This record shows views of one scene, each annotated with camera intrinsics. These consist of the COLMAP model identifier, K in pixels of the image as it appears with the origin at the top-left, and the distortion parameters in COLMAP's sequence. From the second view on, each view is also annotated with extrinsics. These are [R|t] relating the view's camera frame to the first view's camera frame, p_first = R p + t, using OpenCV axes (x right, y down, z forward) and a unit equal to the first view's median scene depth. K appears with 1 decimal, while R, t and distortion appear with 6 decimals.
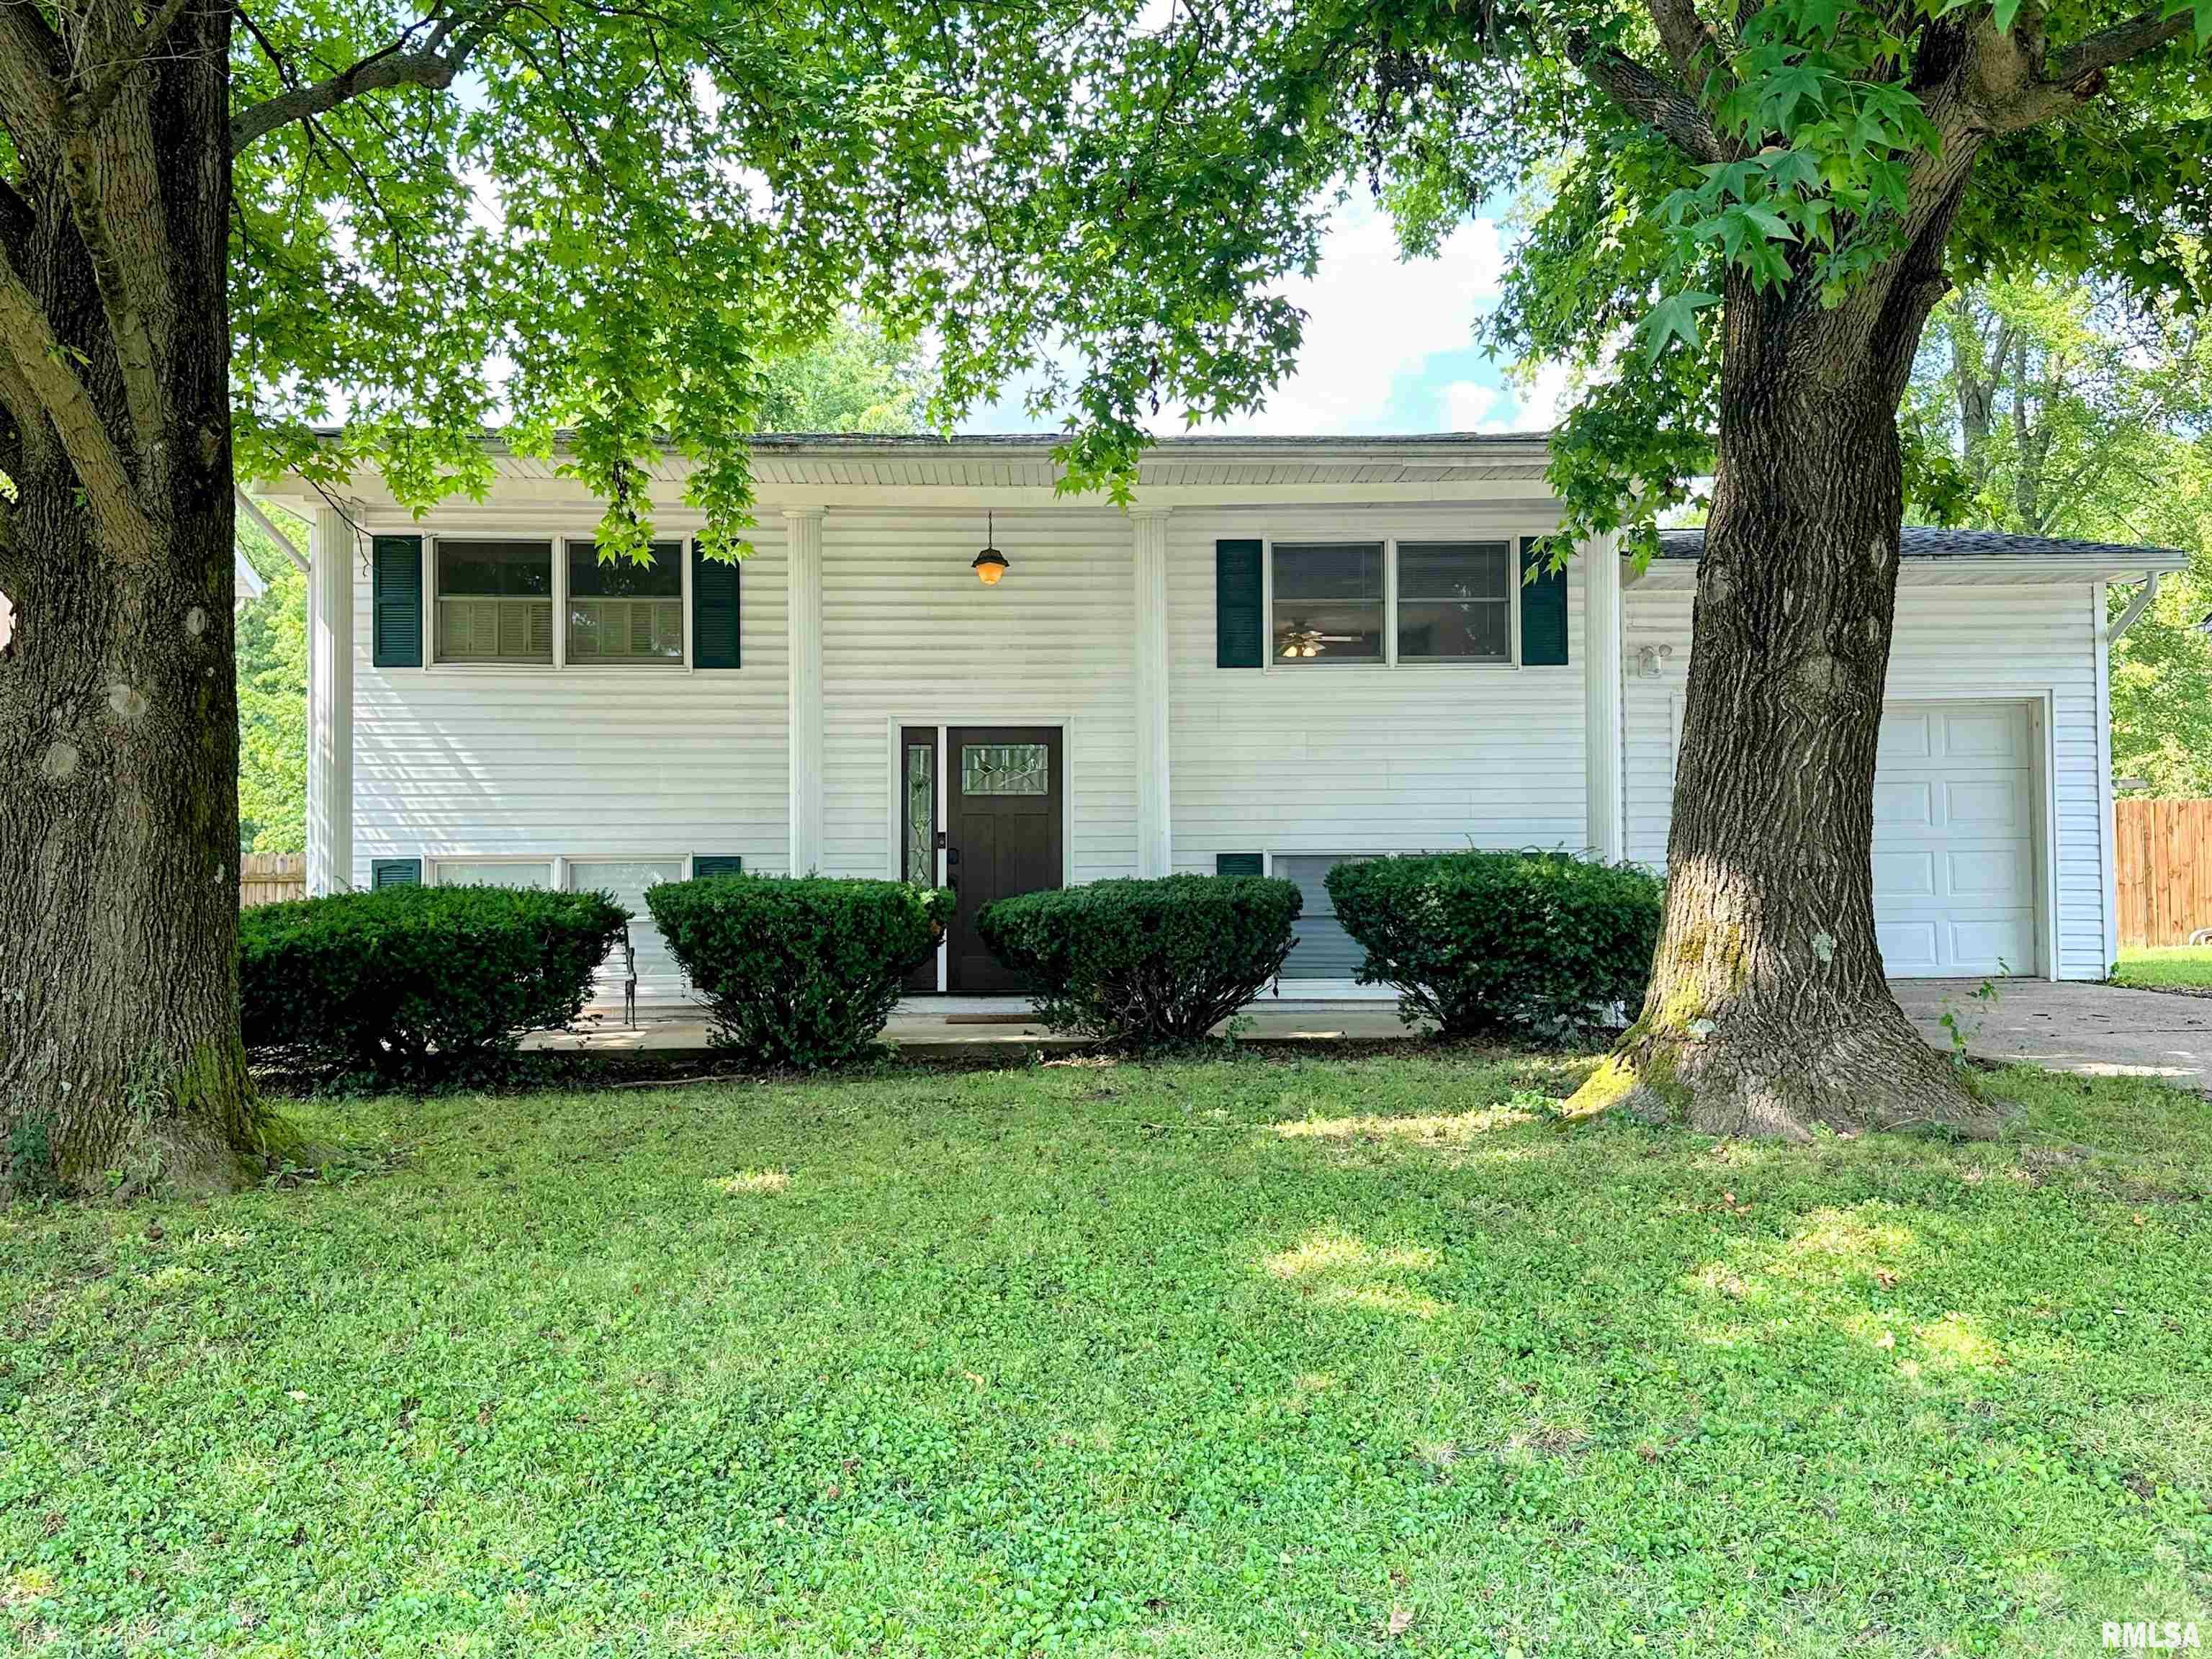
lens RADIAL K [[2409.7, 0, 1106.0], [0, 2409.7, 829.5], [0, 0, 1]] dist [0.008717, 0.004152]
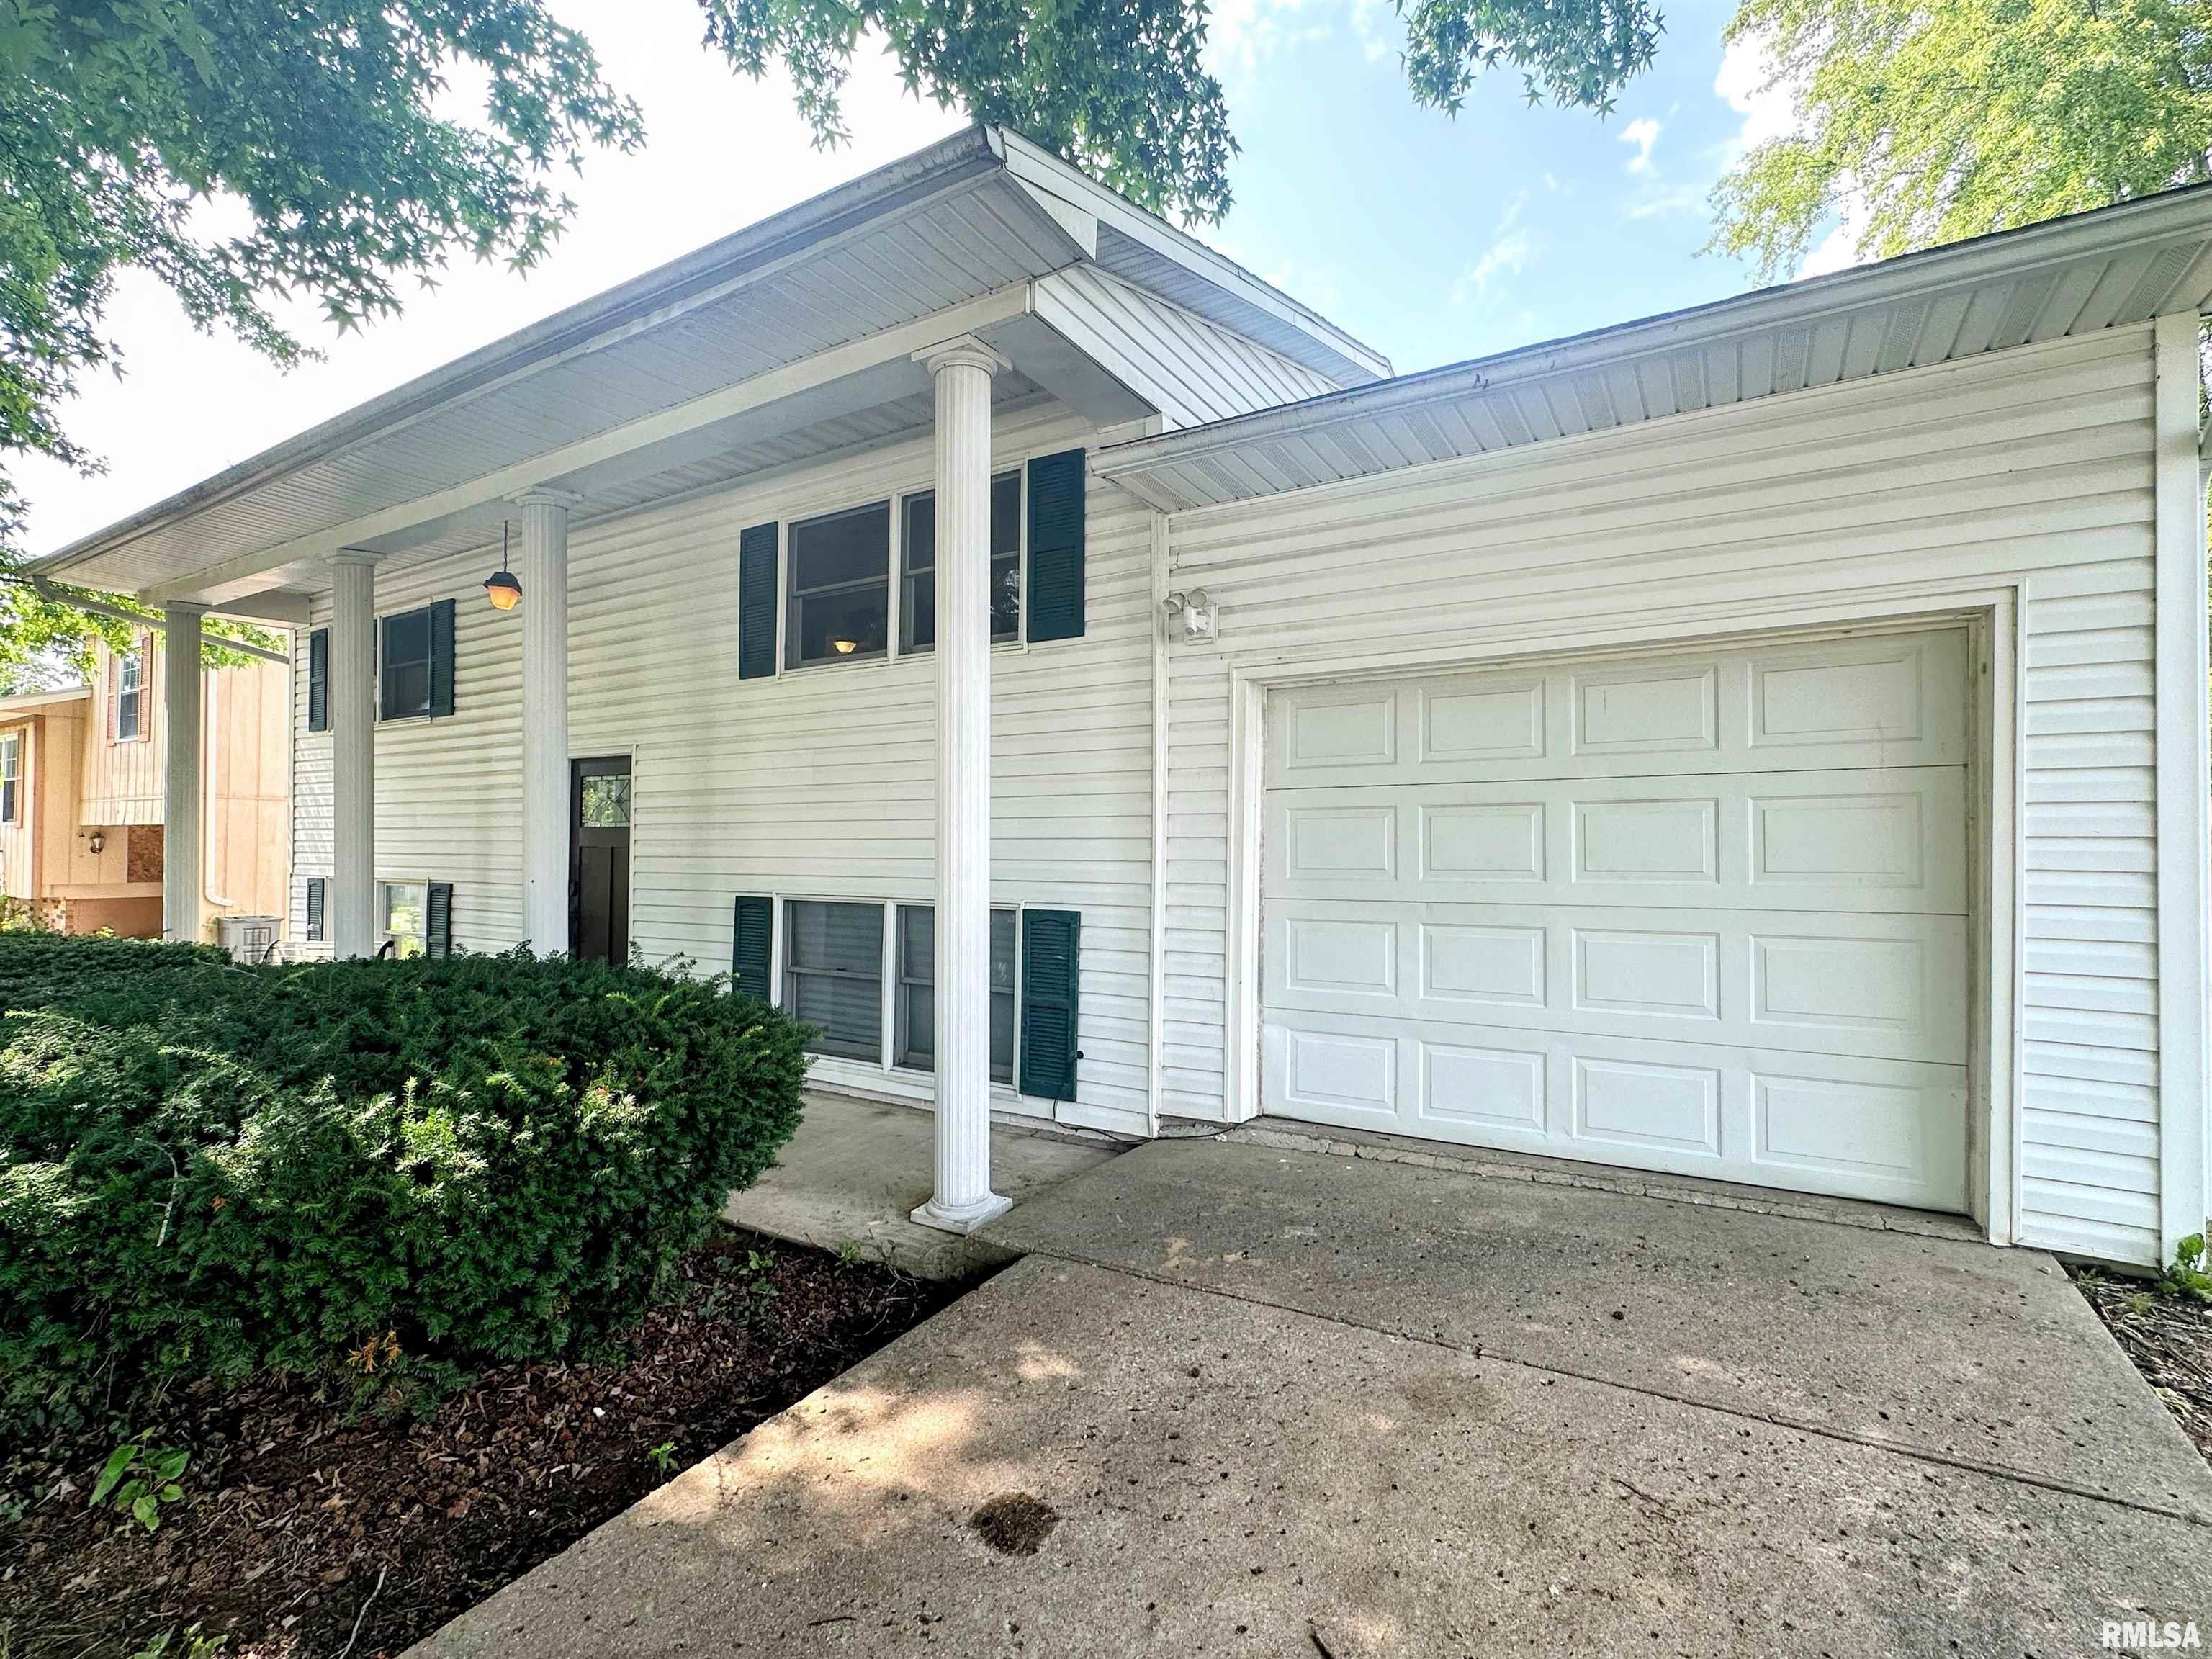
lens RADIAL K [[1025.6, 0, 1106.0], [0, 1025.6, 829.5], [0, 0, 1]] dist [0.000336, 0.000048]
pose [[0.839030, -0.001252, -0.544083, 0.361852], [0.013744, 0.999727, 0.018894, -0.018361], [0.543911, -0.023330, 0.838819, 0.764984]]
